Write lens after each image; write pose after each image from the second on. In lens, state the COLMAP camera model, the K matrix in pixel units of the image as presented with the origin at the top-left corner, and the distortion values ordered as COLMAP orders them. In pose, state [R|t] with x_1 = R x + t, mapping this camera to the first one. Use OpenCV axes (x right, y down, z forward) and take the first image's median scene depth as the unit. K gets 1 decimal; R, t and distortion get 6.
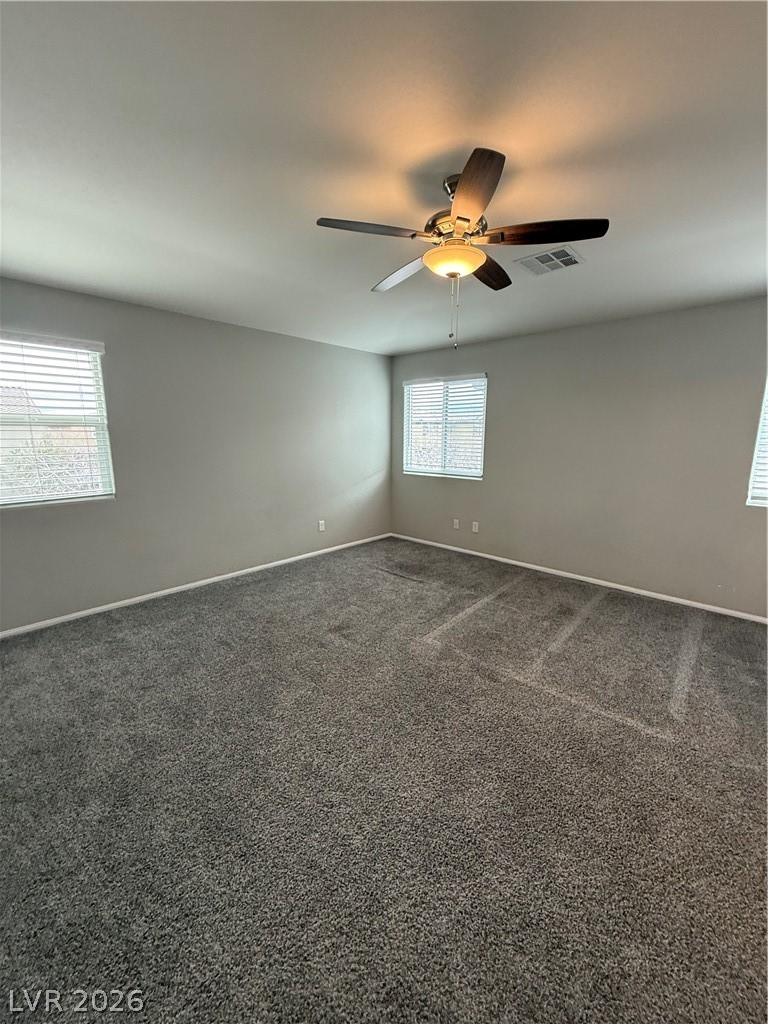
lens RADIAL K [[405.5, 0, 384.5], [0, 405.5, 510.5], [0, 0, 1]] dist [0.000482, 0.000191]
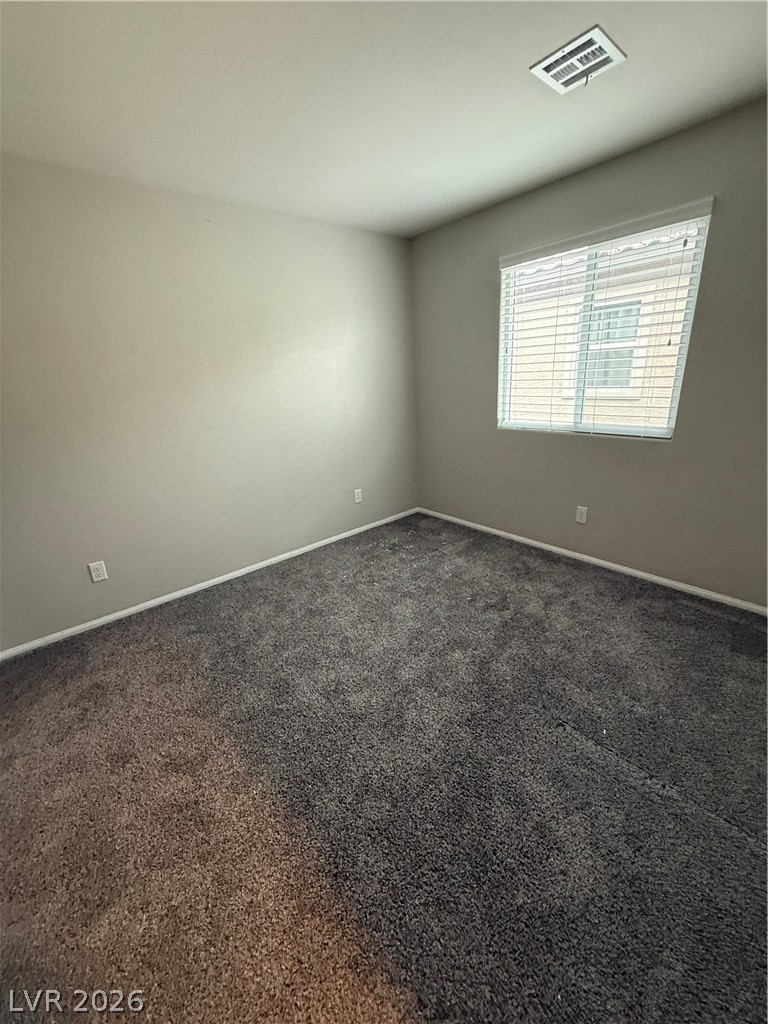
lens RADIAL K [[405.5, 0, 384.2], [0, 405.5, 512.7], [0, 0, 1]] dist [0.000482, 0.000191]
pose [[0.995777, 0.022157, -0.089091, -0.059716], [-0.014410, 0.996132, 0.086680, -0.023048], [0.090667, -0.085030, 0.992245, 0.431491]]
